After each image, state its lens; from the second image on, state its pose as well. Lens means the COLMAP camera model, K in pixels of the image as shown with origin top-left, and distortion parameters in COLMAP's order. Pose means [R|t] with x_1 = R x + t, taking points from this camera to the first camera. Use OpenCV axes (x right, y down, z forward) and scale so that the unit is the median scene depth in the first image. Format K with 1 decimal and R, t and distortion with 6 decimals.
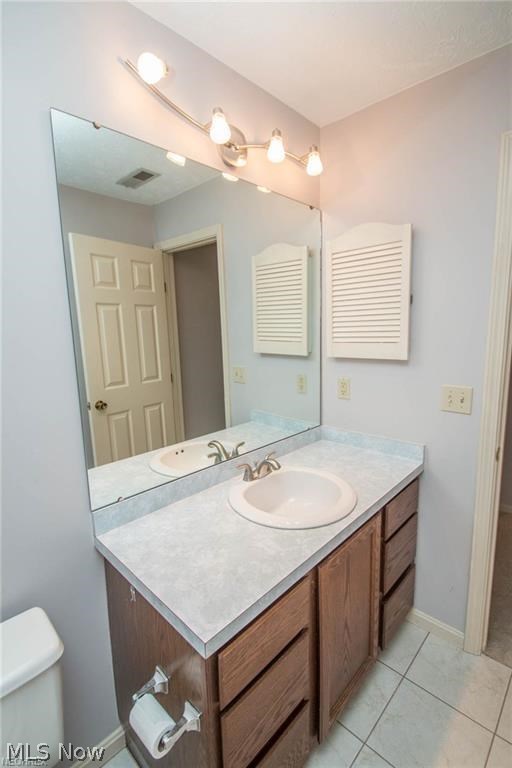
lens RADIAL K [[354.6, 0, 257.9], [0, 354.6, 384.8], [0, 0, 1]] dist [0.004929, -0.010444]
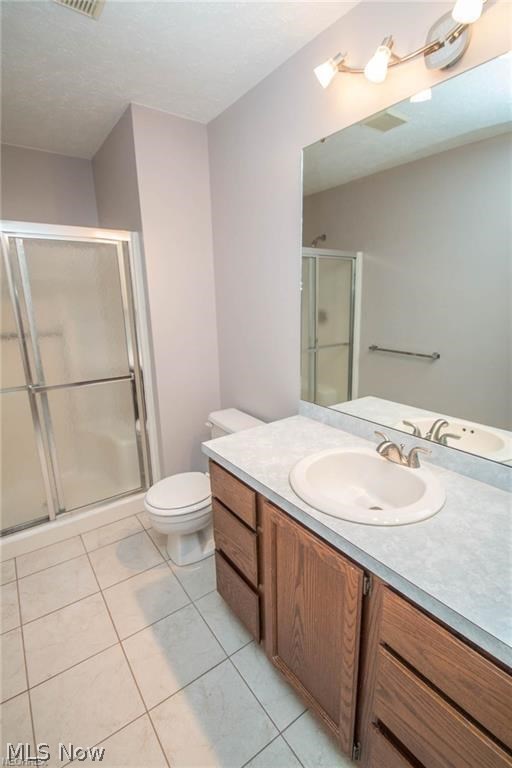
lens RADIAL K [[354.6, 0, 257.7], [0, 354.6, 377.6], [0, 0, 1]] dist [0.004929, -0.010444]
pose [[-0.183366, 0.246846, -0.951548, 0.920979], [-0.128067, 0.953713, 0.272086, -0.134342], [0.974667, 0.171753, -0.143266, 0.852683]]
